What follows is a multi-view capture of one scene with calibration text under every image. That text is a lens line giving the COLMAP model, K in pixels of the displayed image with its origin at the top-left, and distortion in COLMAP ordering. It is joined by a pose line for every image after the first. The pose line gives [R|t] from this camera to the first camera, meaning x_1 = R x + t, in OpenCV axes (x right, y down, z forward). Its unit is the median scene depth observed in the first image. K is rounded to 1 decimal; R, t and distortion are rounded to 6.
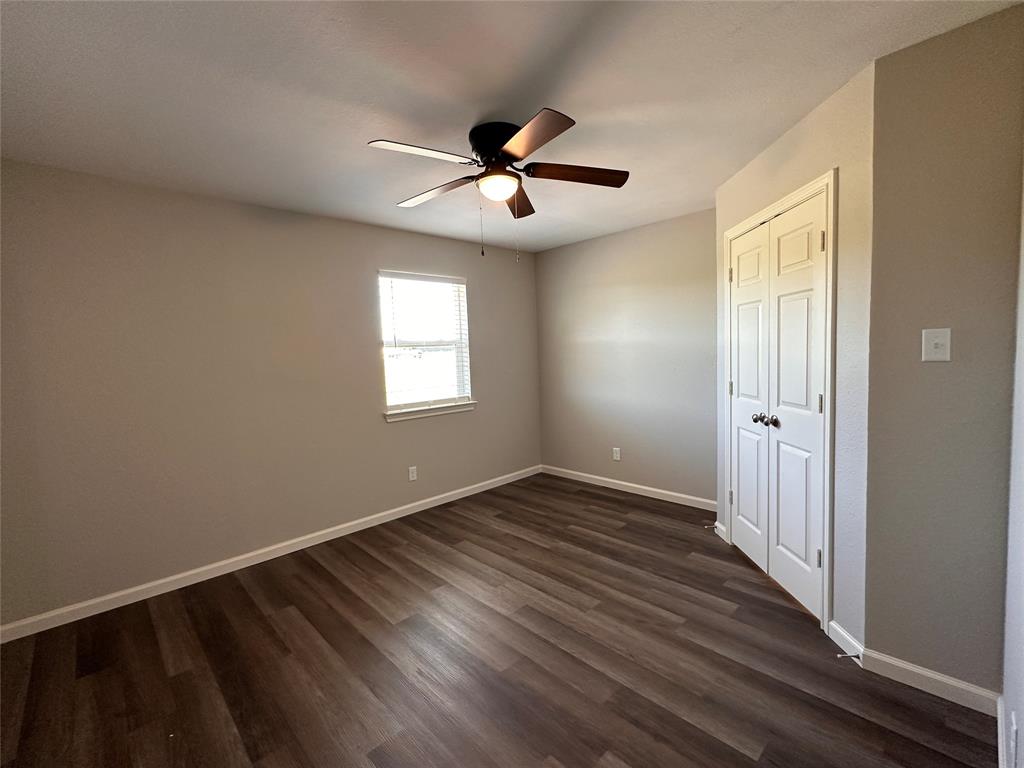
lens RADIAL K [[448.3, 0, 512.0], [0, 448.3, 384.0], [0, 0, 1]] dist [-0.000890, 0.000044]
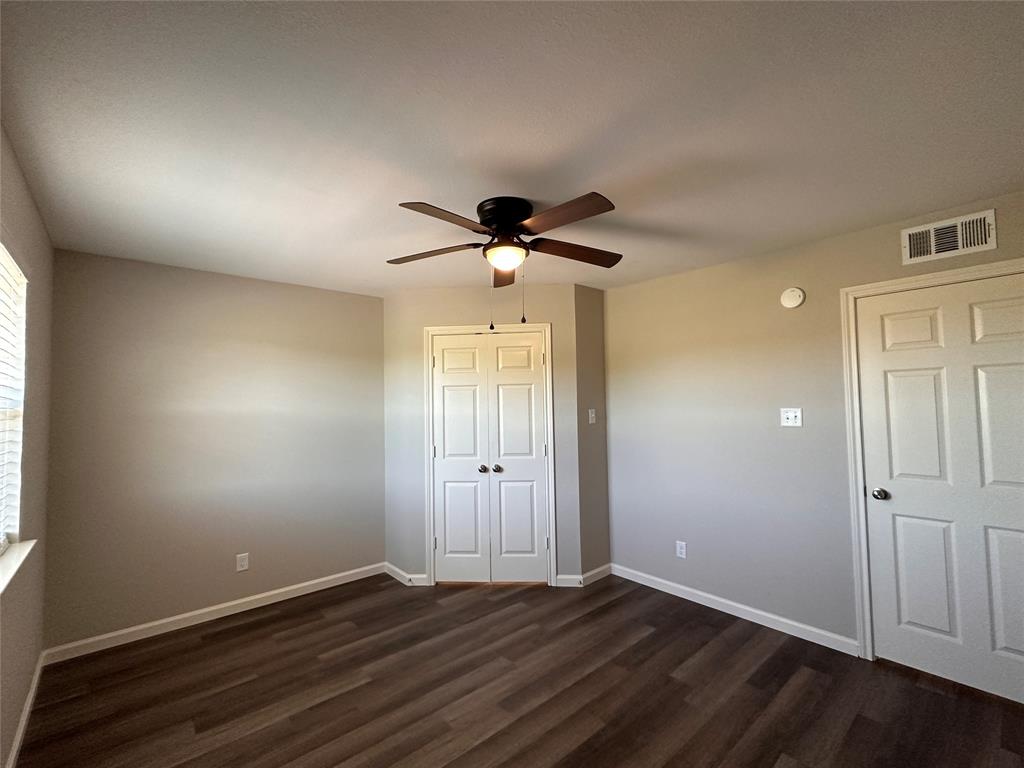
lens RADIAL K [[448.3, 0, 512.0], [0, 448.3, 384.0], [0, 0, 1]] dist [-0.000890, 0.000044]
pose [[0.049514, 0.081290, 0.995460, -0.848118], [0.089083, 0.992351, -0.085467, -0.058179], [-0.994793, 0.092910, 0.041894, 0.813755]]
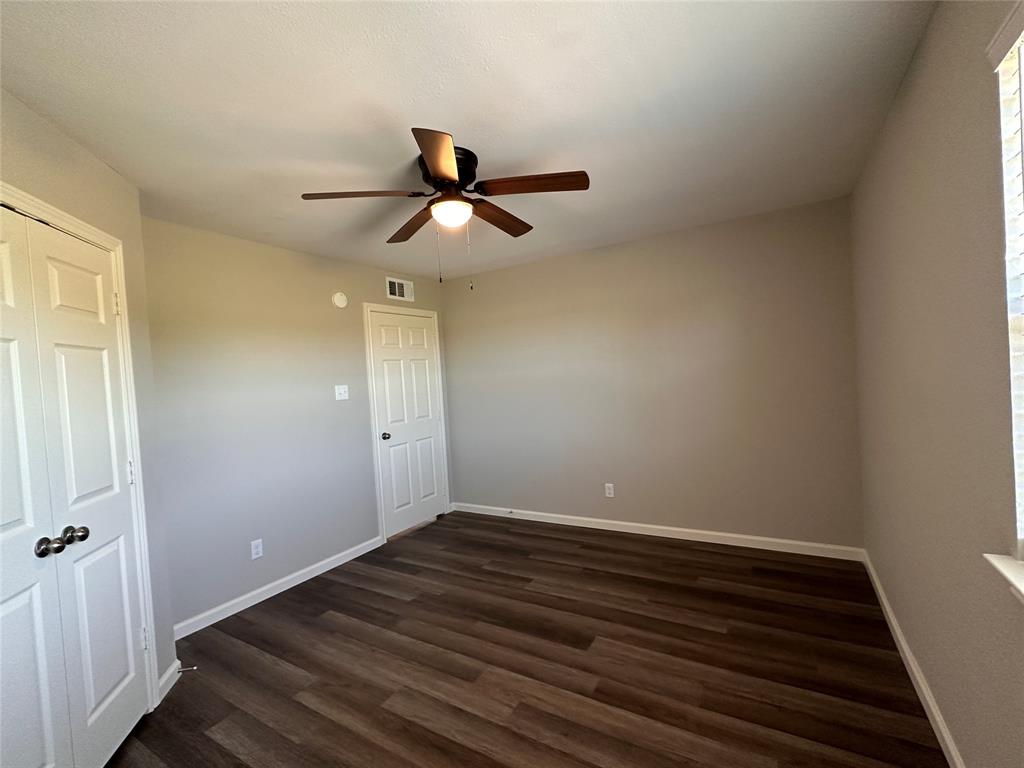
lens RADIAL K [[448.3, 0, 512.0], [0, 448.3, 384.0], [0, 0, 1]] dist [-0.000890, 0.000044]
pose [[-0.959445, 0.103773, -0.262101, 0.116408], [0.078992, 0.991498, 0.103404, -0.138453], [0.270603, 0.078506, -0.959485, 1.665316]]
